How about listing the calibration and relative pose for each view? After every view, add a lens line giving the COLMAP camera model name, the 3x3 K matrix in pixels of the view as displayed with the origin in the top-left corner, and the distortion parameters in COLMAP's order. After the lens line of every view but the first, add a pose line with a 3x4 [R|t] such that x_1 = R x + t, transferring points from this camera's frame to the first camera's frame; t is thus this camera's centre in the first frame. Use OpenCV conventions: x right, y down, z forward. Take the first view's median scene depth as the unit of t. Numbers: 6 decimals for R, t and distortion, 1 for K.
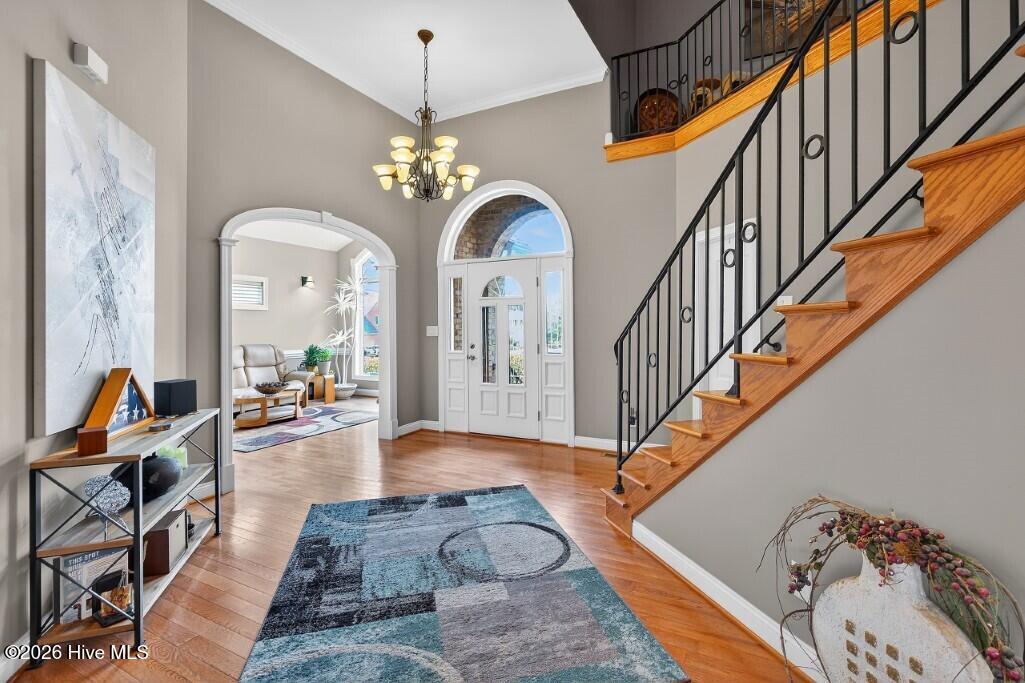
lens RADIAL K [[473.2, 0, 514.6], [0, 473.2, 324.2], [0, 0, 1]] dist [0.001325, 0.000833]
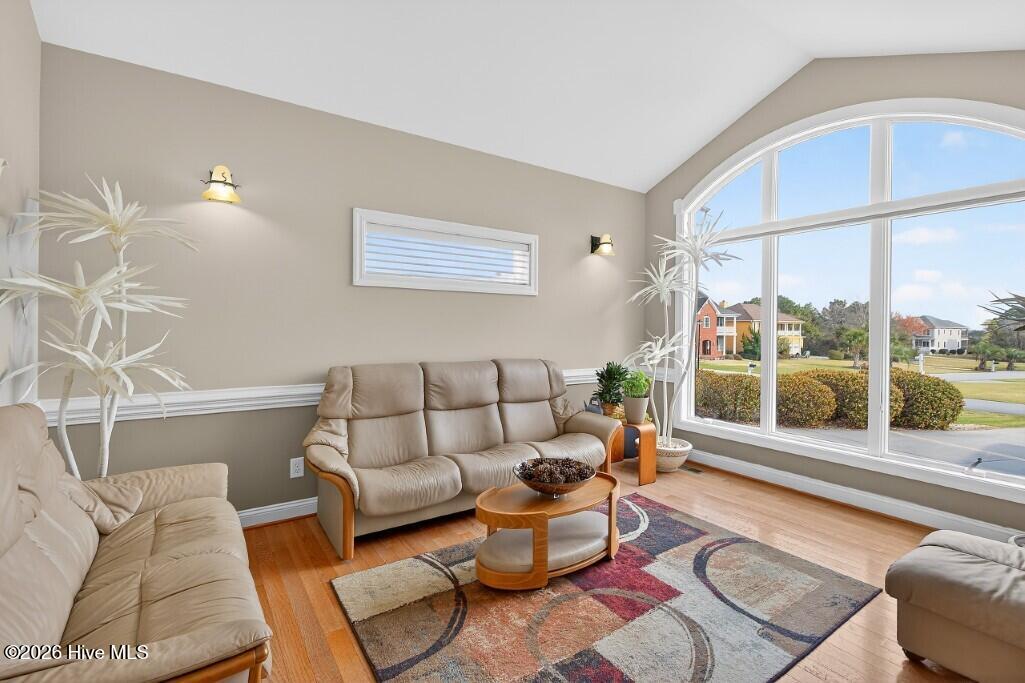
lens RADIAL K [[462.2, 0, 514.4], [0, 462.2, 342.2], [0, 0, 1]] dist [-0.002170, -0.000417]
pose [[0.880853, 0.027120, -0.472613, -0.283999], [-0.012223, 0.999328, 0.034562, 0.005267], [0.473233, -0.024667, 0.880592, 0.503899]]
